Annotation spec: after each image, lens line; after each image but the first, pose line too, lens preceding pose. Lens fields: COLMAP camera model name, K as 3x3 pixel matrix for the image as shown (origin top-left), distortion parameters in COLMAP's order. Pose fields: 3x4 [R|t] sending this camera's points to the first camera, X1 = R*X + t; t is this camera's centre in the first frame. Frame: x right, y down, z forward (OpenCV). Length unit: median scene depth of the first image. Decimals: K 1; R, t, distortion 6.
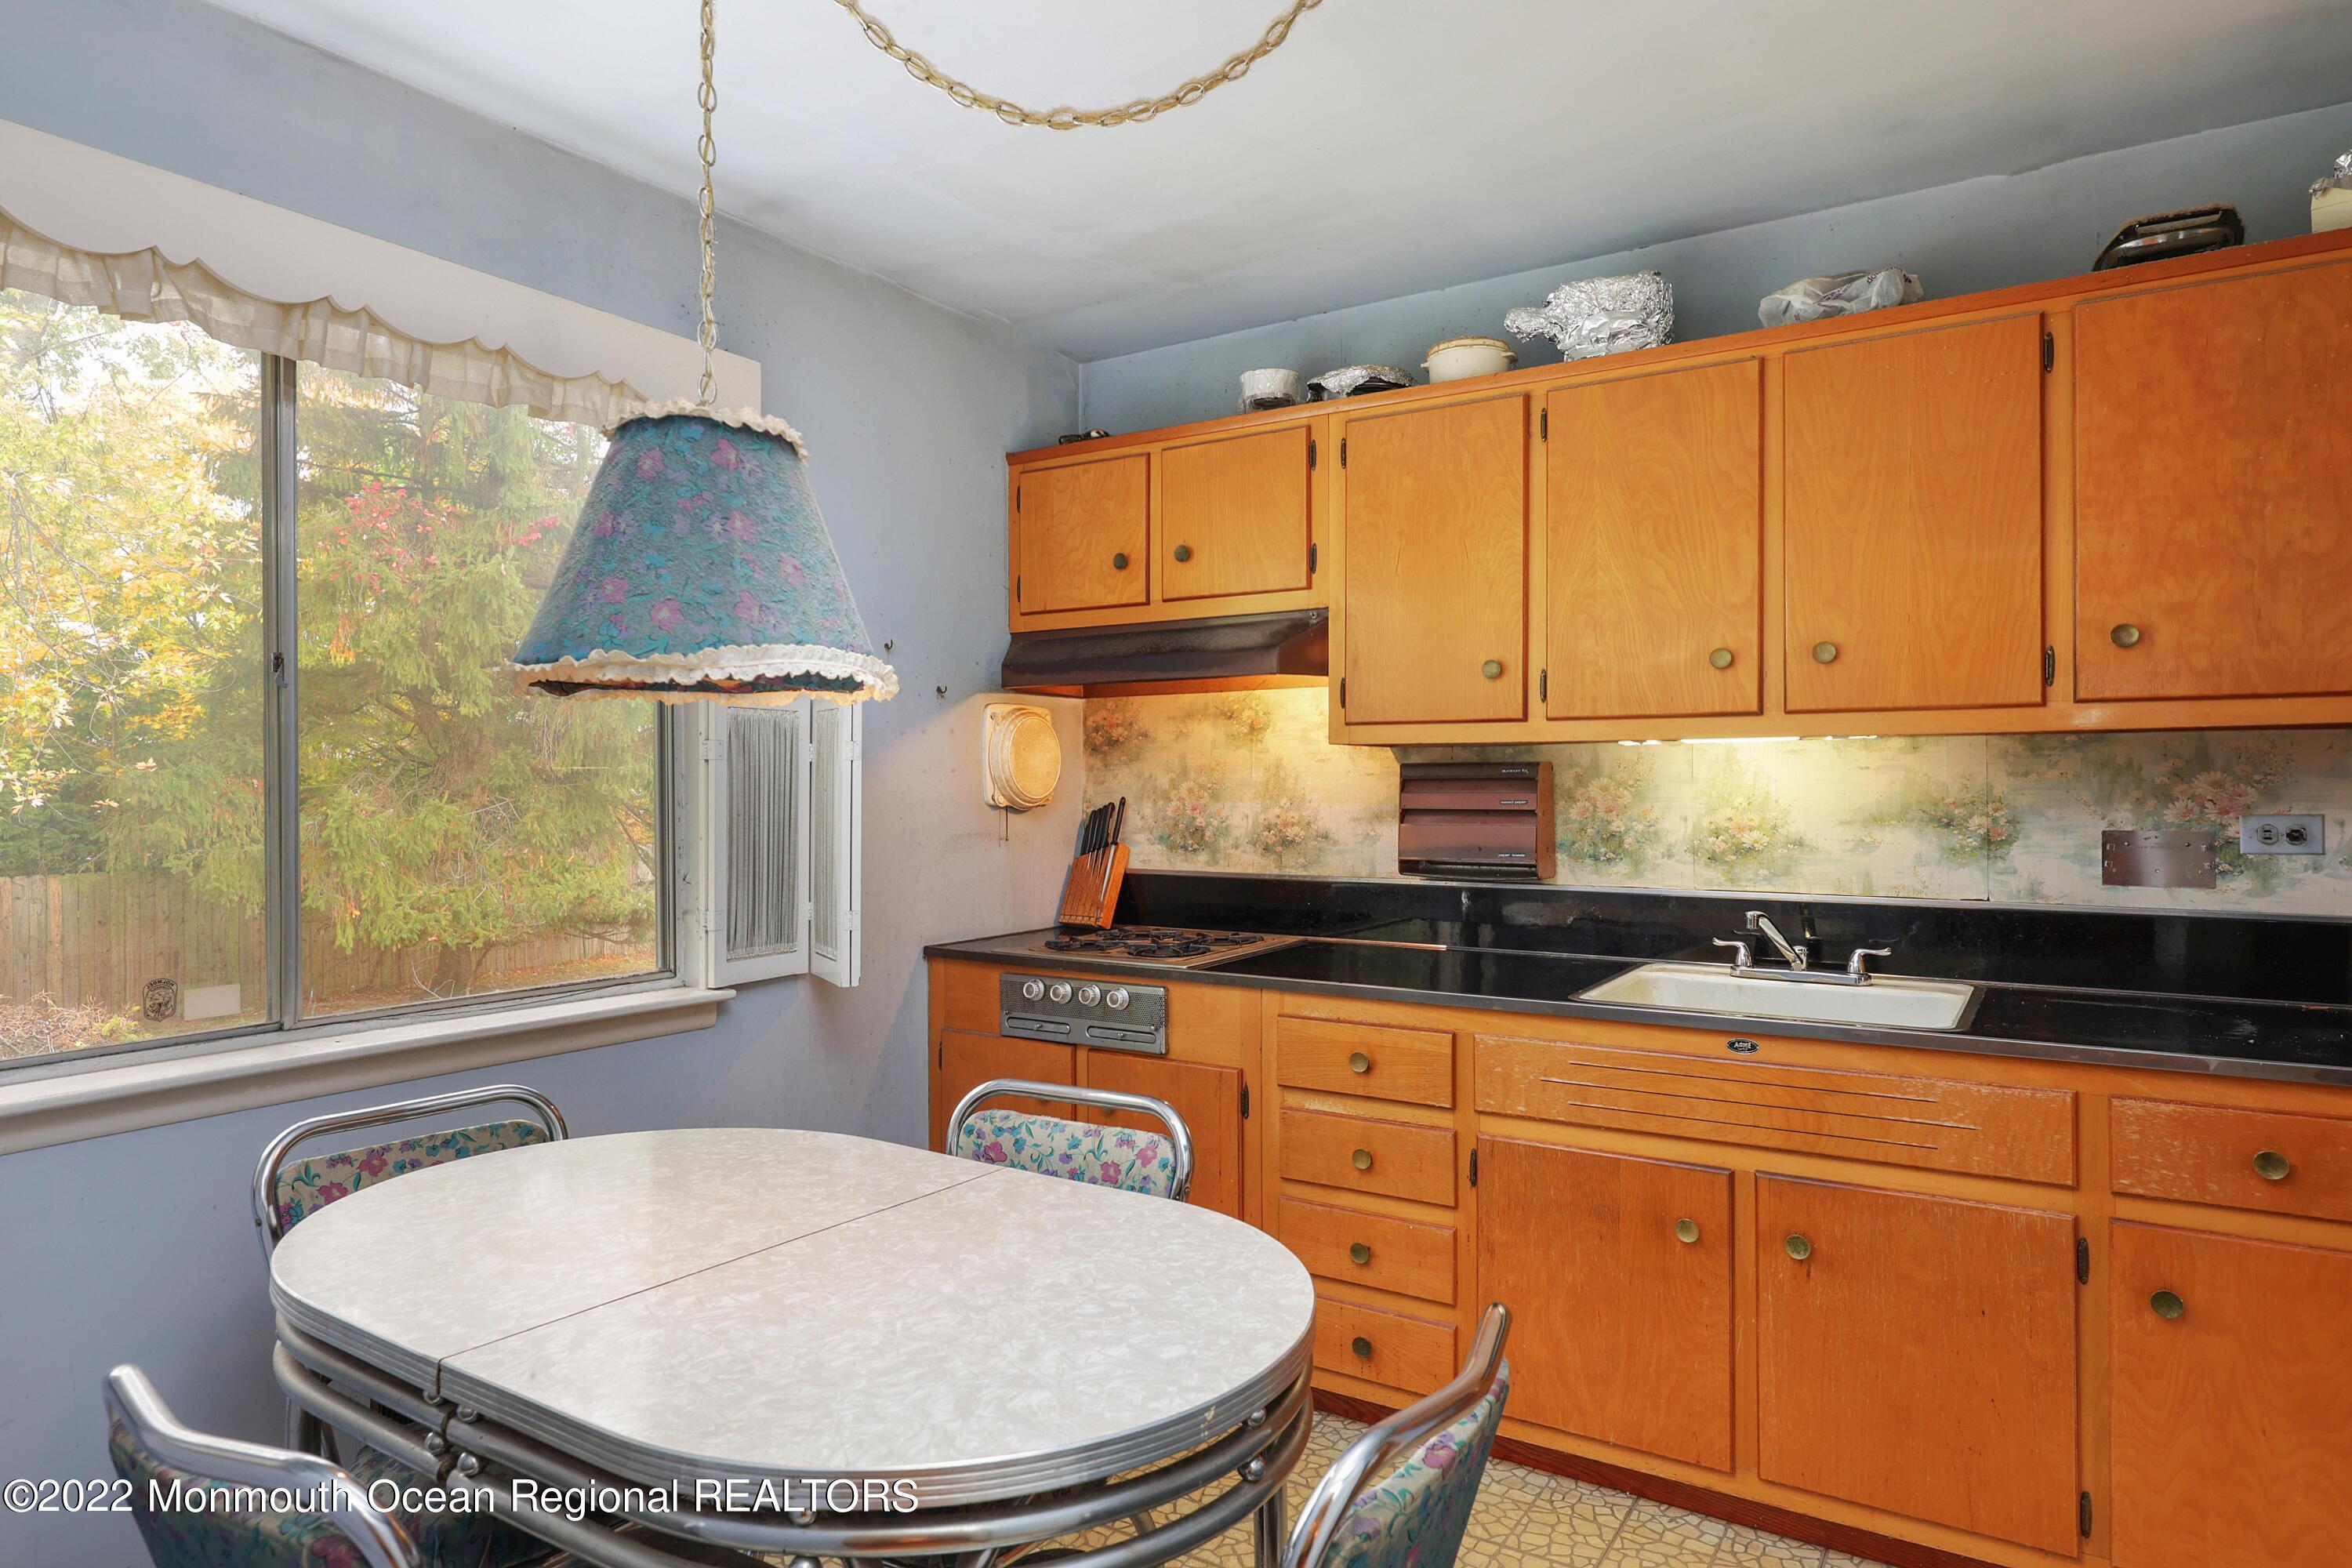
lens RADIAL K [[1363.2, 0, 1176.0], [0, 1363.2, 784.0], [0, 0, 1]] dist [-0.000367, -0.000317]
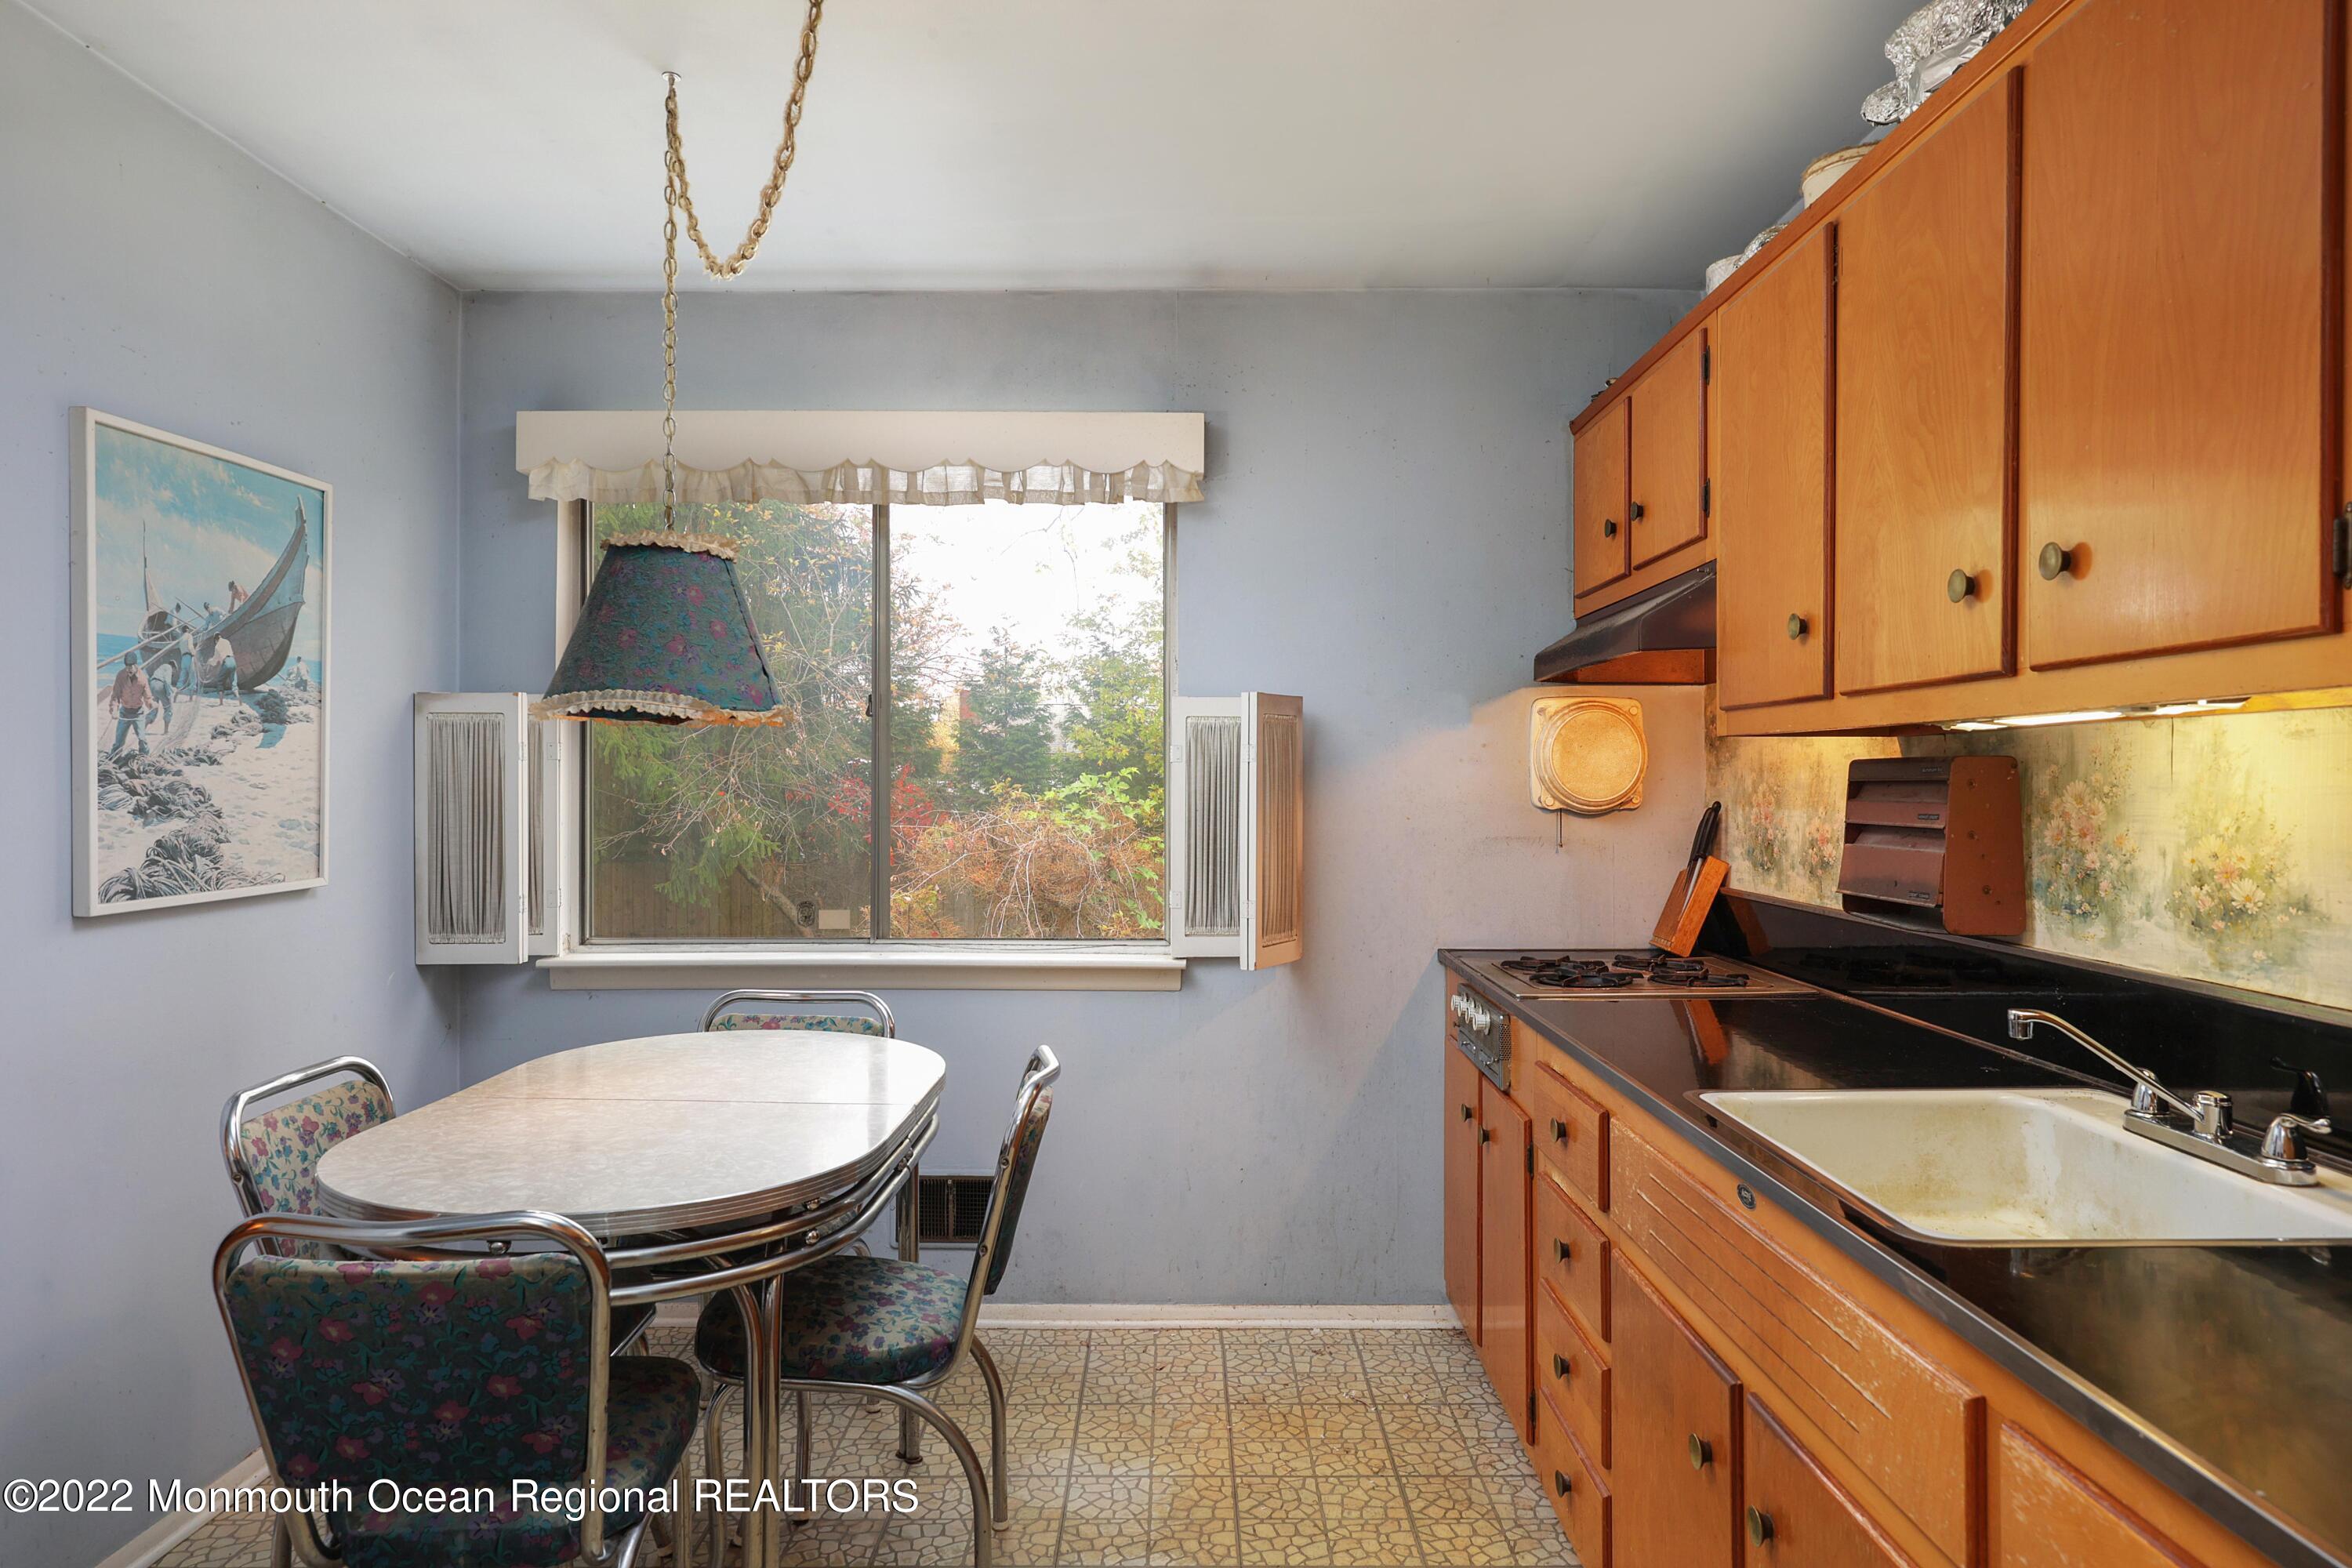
lens RADIAL K [[1434.7, 0, 1174.0], [0, 1434.7, 815.3], [0, 0, 1]] dist [0.000285, -0.000224]
pose [[0.537378, 0.023178, -0.843023, 0.646101], [-0.000675, 0.999634, 0.027054, -0.006426], [0.843341, -0.013970, 0.537197, 0.305986]]
